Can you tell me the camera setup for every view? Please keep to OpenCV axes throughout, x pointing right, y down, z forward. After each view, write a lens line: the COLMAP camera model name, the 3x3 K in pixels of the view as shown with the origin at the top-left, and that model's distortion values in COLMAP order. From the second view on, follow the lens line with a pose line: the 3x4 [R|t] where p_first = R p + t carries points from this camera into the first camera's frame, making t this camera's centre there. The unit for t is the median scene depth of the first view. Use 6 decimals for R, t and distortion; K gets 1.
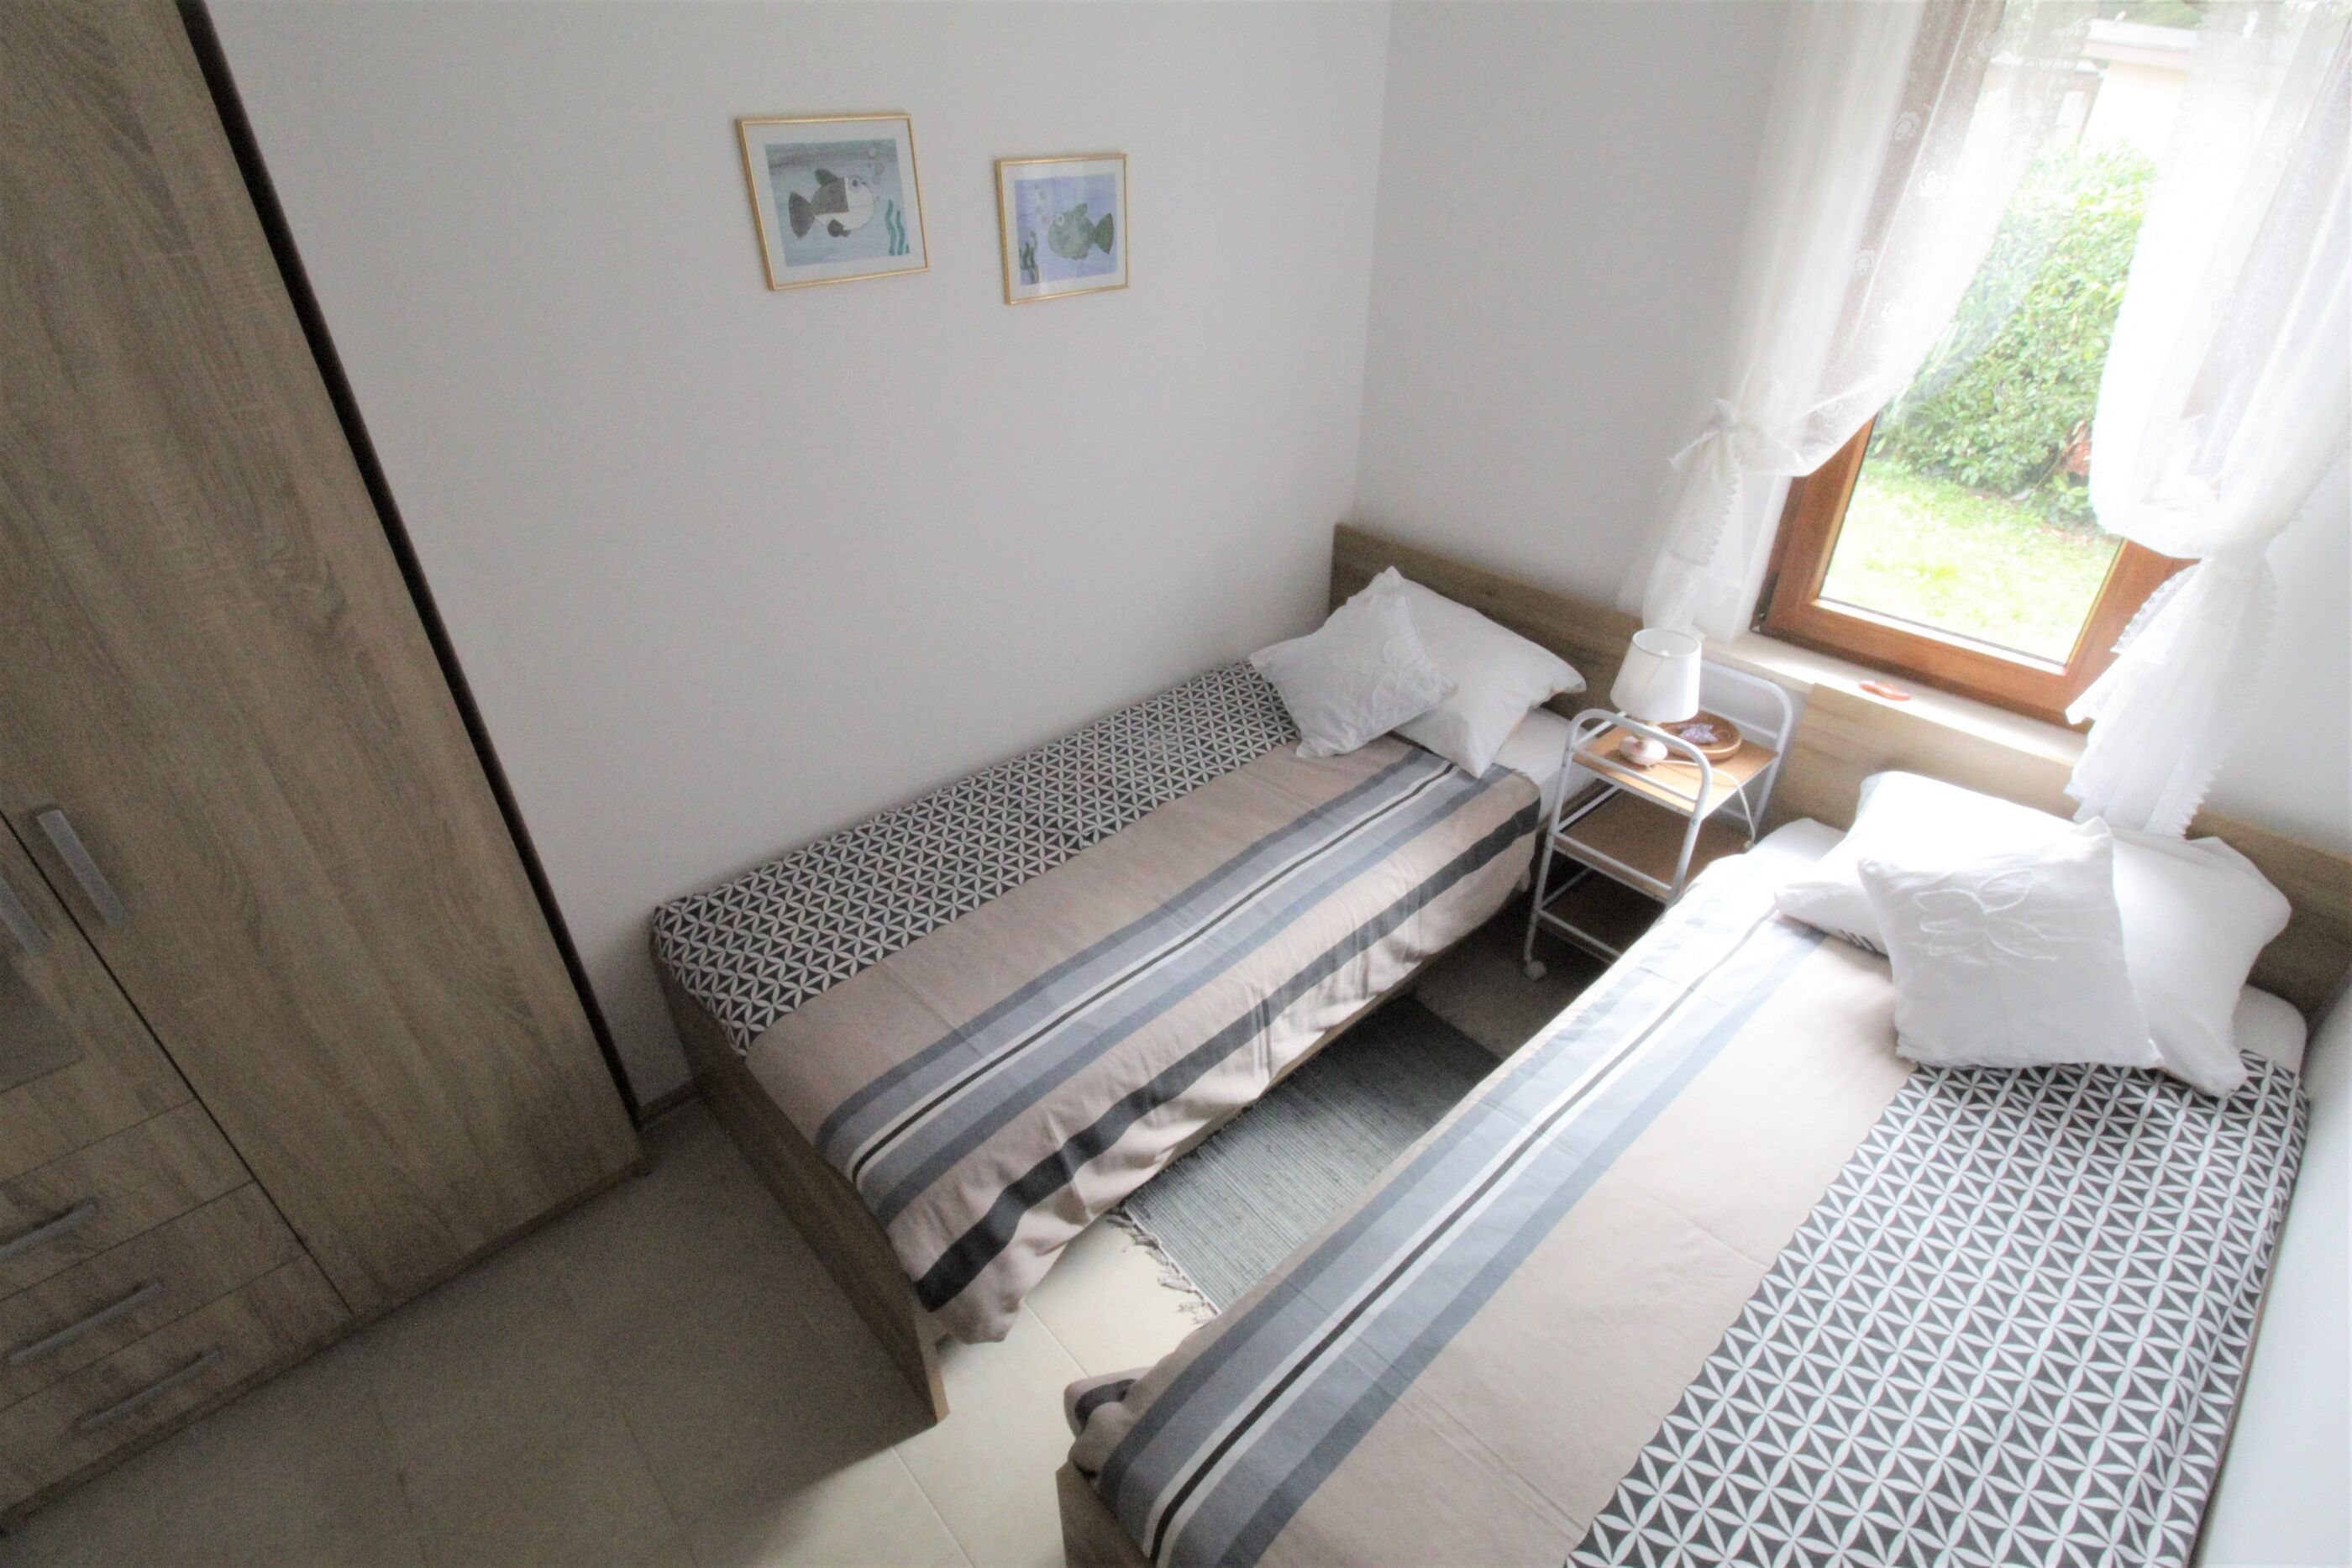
lens RADIAL K [[1083.7, 0, 1214.8], [0, 1083.7, 785.8], [0, 0, 1]] dist [-0.000962, -0.018035]
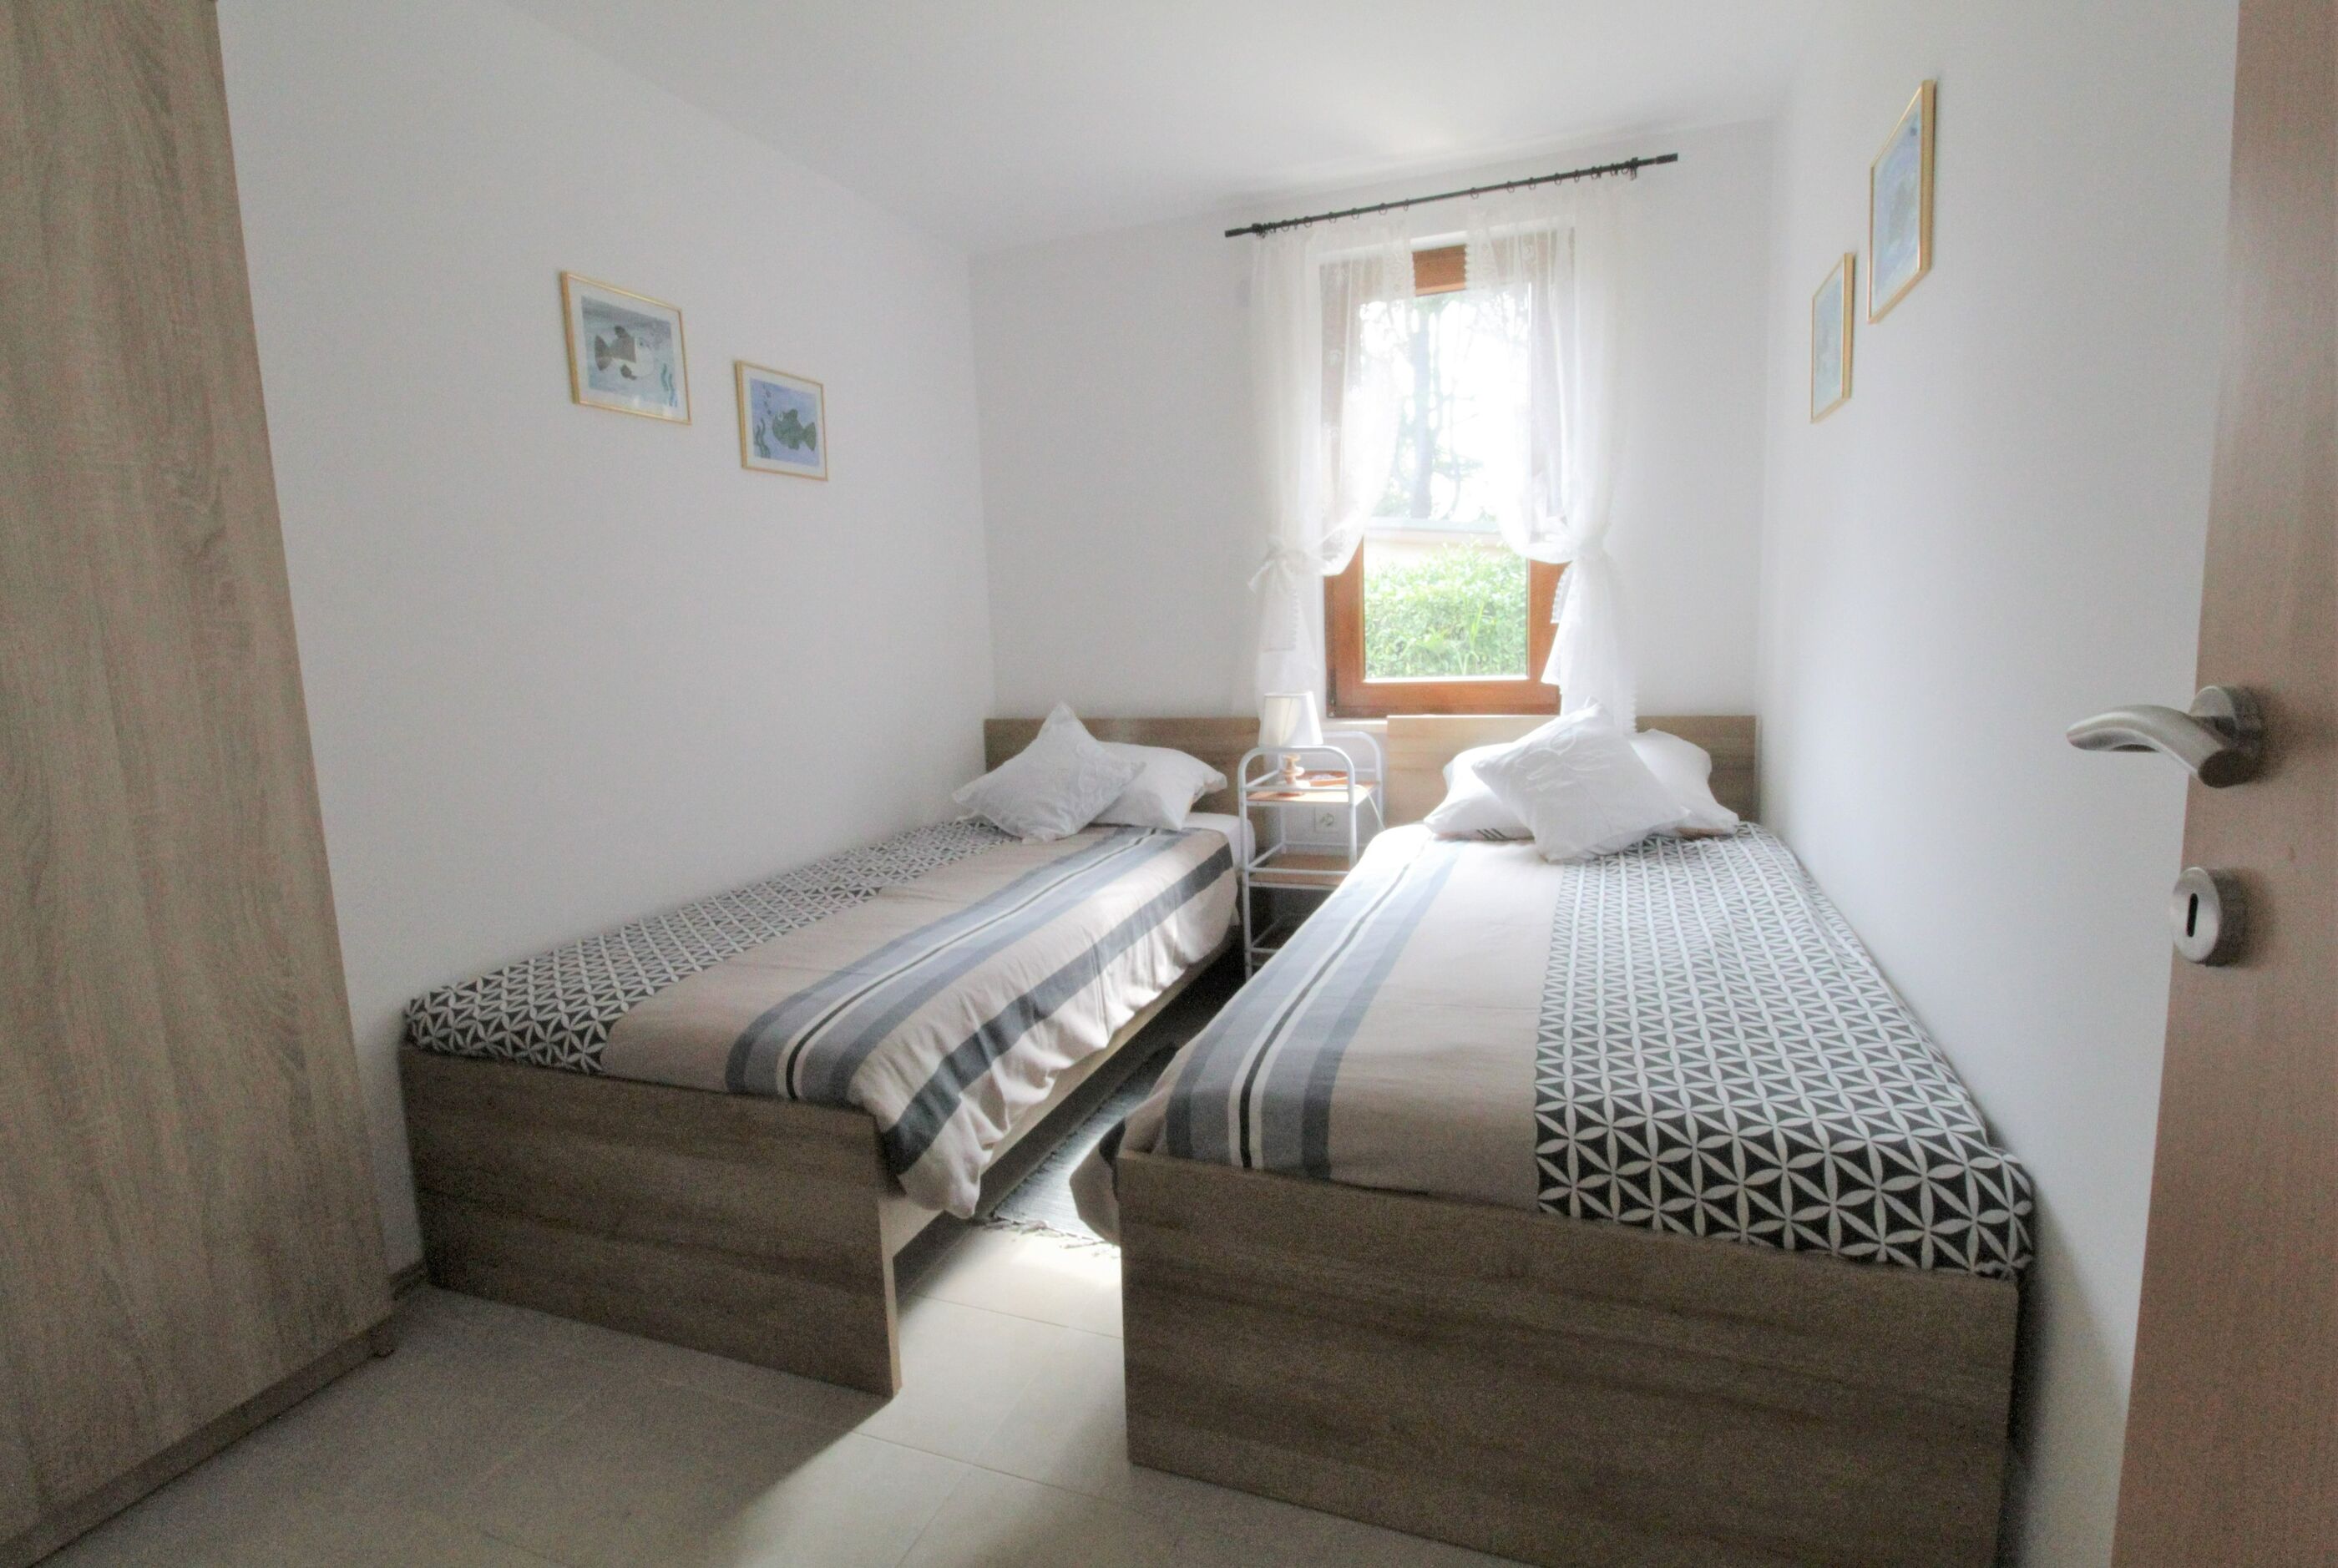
lens RADIAL K [[1100.0, 0, 1177.6], [0, 1100.0, 776.1], [0, 0, 1]] dist [0.000208, -0.013997]
pose [[0.897722, -0.101304, 0.428757, -0.350433], [0.273715, 0.890836, -0.362618, 0.485580], [-0.345218, 0.442888, 0.827451, -0.038140]]
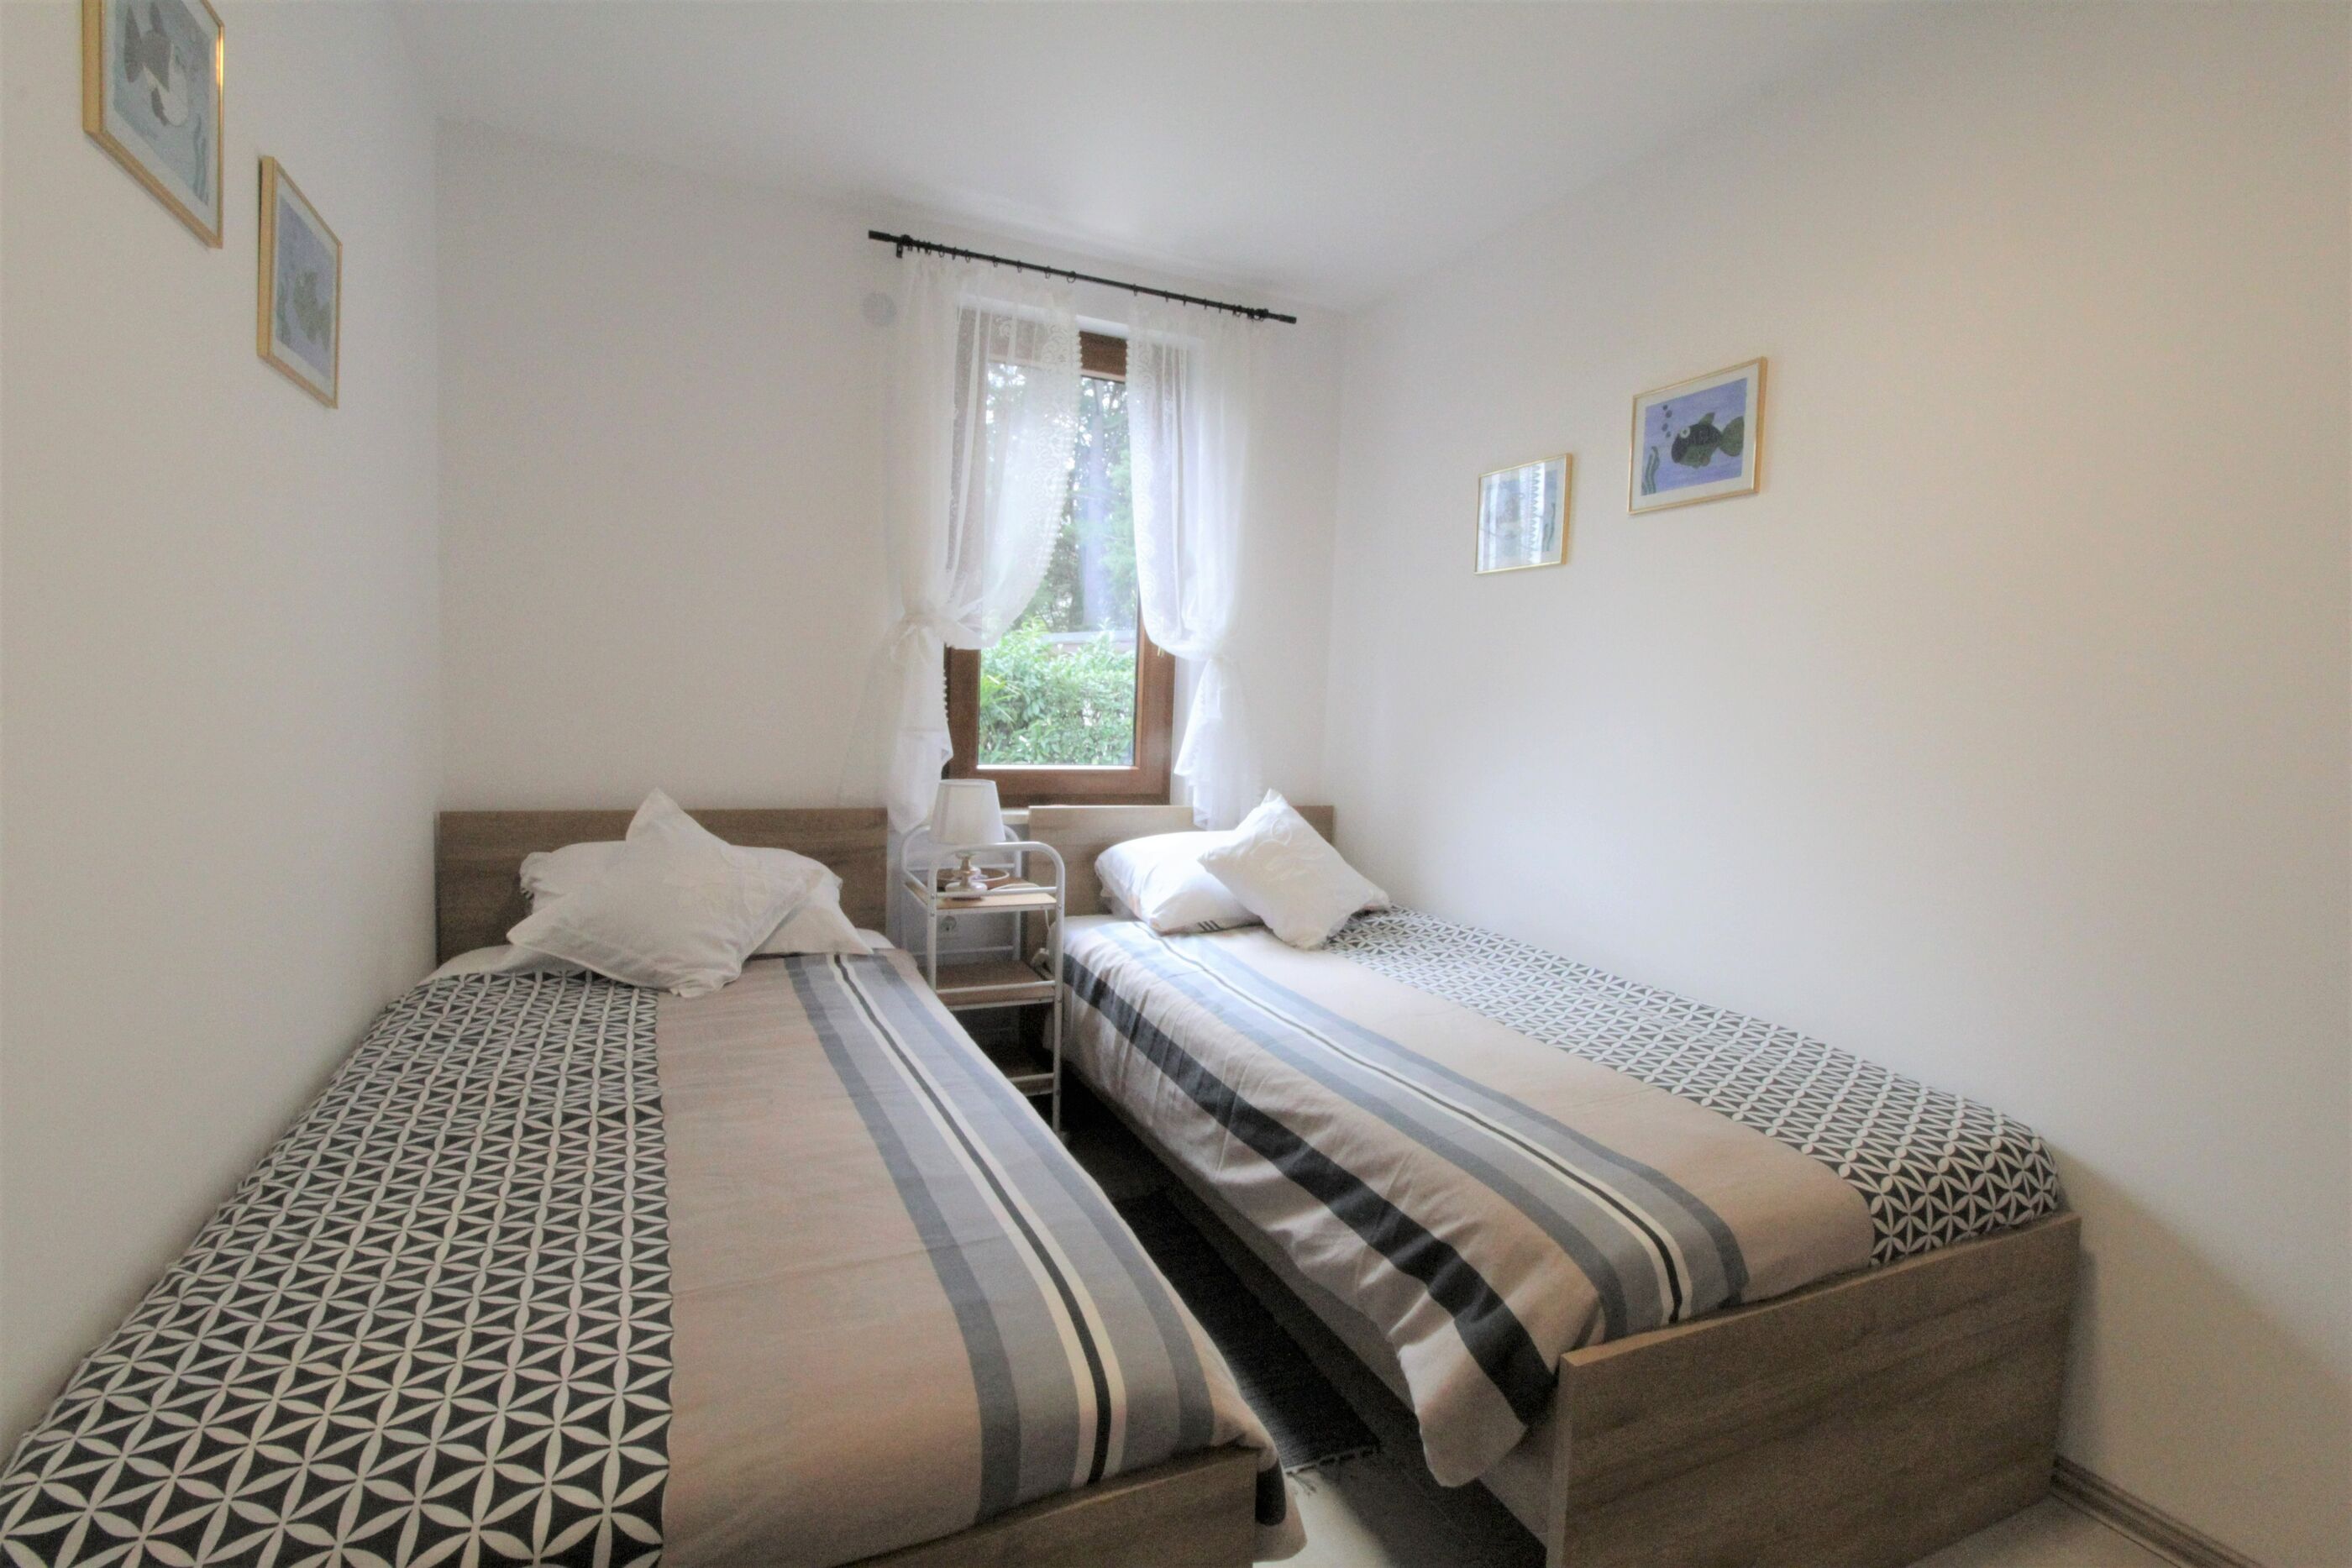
lens RADIAL K [[1074.3, 0, 1197.4], [0, 1074.3, 791.0], [0, 0, 1]] dist [0.003246, -0.010590]
pose [[0.322148, -0.076094, 0.943626, -0.694458], [0.480464, 0.871994, -0.093710, 0.119623], [-0.815705, 0.483567, 0.317471, 0.515036]]
